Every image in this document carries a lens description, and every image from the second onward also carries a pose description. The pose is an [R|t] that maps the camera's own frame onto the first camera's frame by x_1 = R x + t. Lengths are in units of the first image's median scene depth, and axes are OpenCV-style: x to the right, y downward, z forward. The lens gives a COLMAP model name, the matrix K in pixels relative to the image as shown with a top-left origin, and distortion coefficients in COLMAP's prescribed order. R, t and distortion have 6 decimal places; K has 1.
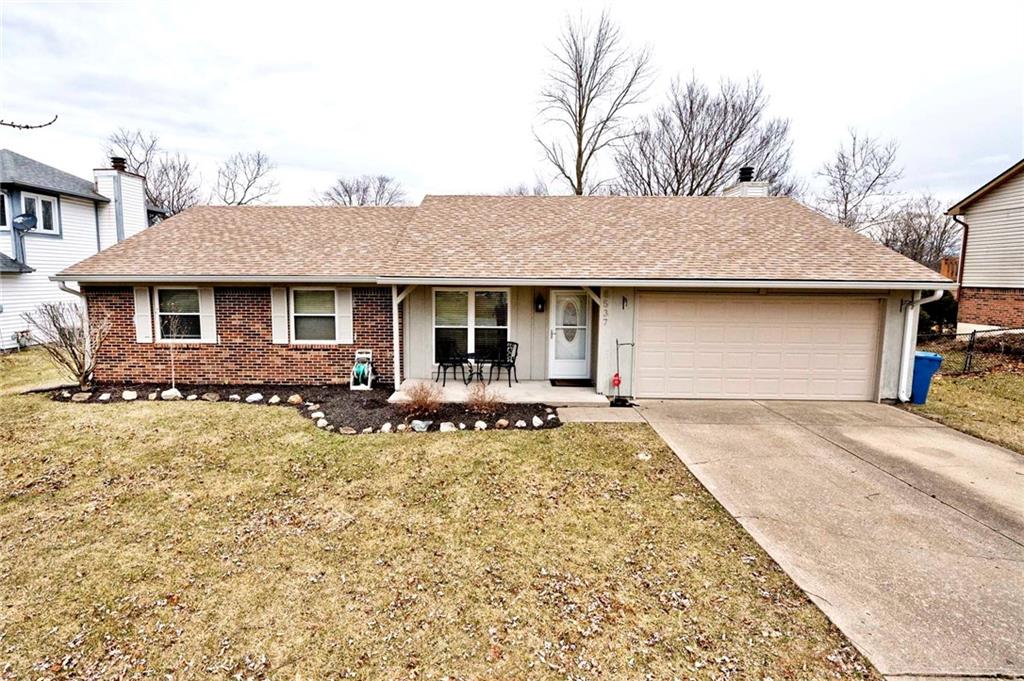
lens RADIAL K [[491.4, 0, 511.7], [0, 491.4, 323.4], [0, 0, 1]] dist [0.001474, -0.000093]
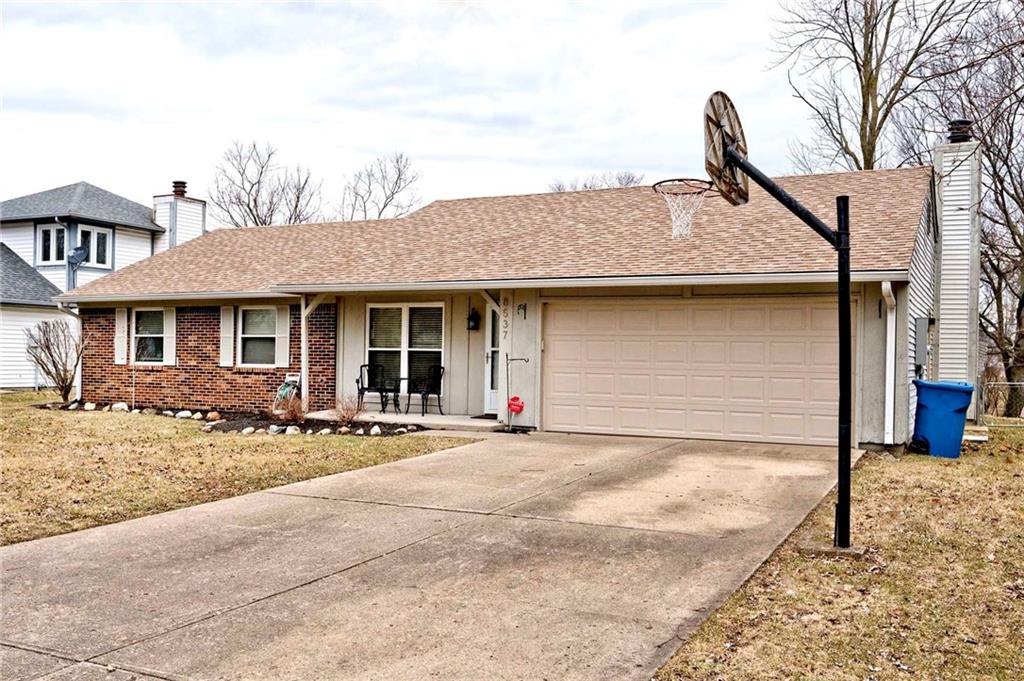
lens RADIAL K [[932.0, 0, 512.0], [0, 932.0, 340.5], [0, 0, 1]] dist [-0.006599, -0.003880]
pose [[0.908791, -0.000994, -0.417250, 0.751267], [-0.045263, 0.993861, -0.100952, 0.144773], [0.414788, 0.110630, 0.903168, -0.371454]]
